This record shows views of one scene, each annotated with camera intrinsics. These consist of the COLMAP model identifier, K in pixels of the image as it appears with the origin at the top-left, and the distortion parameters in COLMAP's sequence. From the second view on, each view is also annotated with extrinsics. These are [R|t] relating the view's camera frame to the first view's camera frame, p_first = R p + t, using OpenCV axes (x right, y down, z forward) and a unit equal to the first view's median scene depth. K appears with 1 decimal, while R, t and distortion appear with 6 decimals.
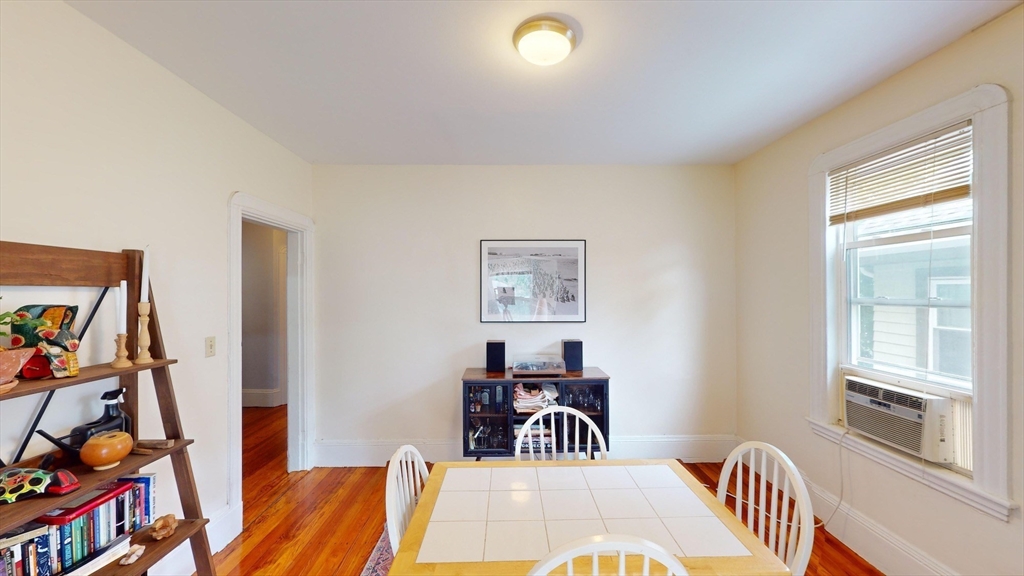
lens RADIAL K [[373.6, 0, 512.0], [0, 373.6, 291.6], [0, 0, 1]] dist [0.000839, -0.000226]
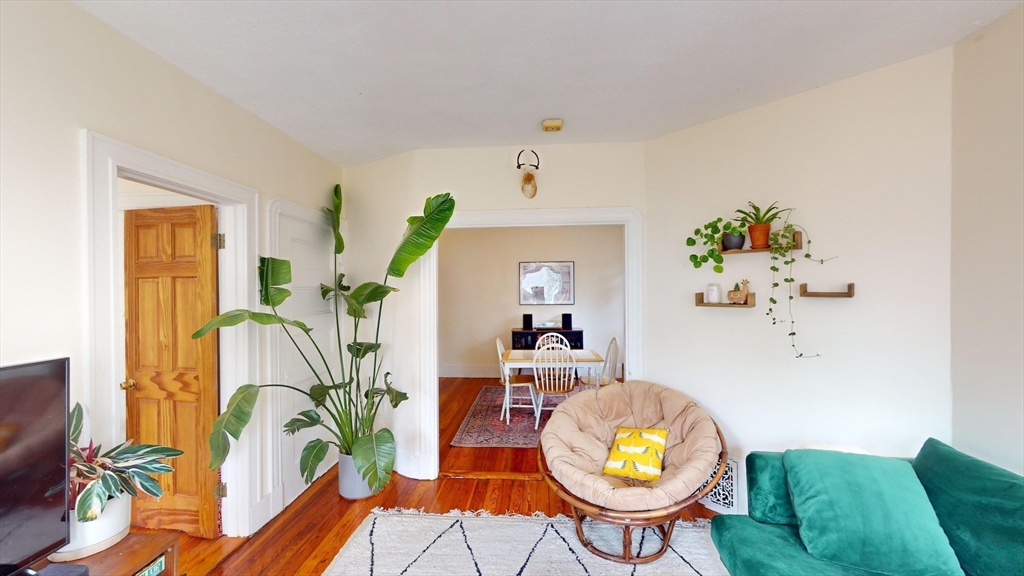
lens RADIAL K [[388.2, 0, 509.4], [0, 388.2, 287.7], [0, 0, 1]] dist [-0.001167, 0.000032]
pose [[0.996166, -0.007125, -0.087198, 0.040082], [0.007126, 0.999975, -0.000300, -0.005743], [0.087198, -0.000322, 0.996191, -1.057836]]
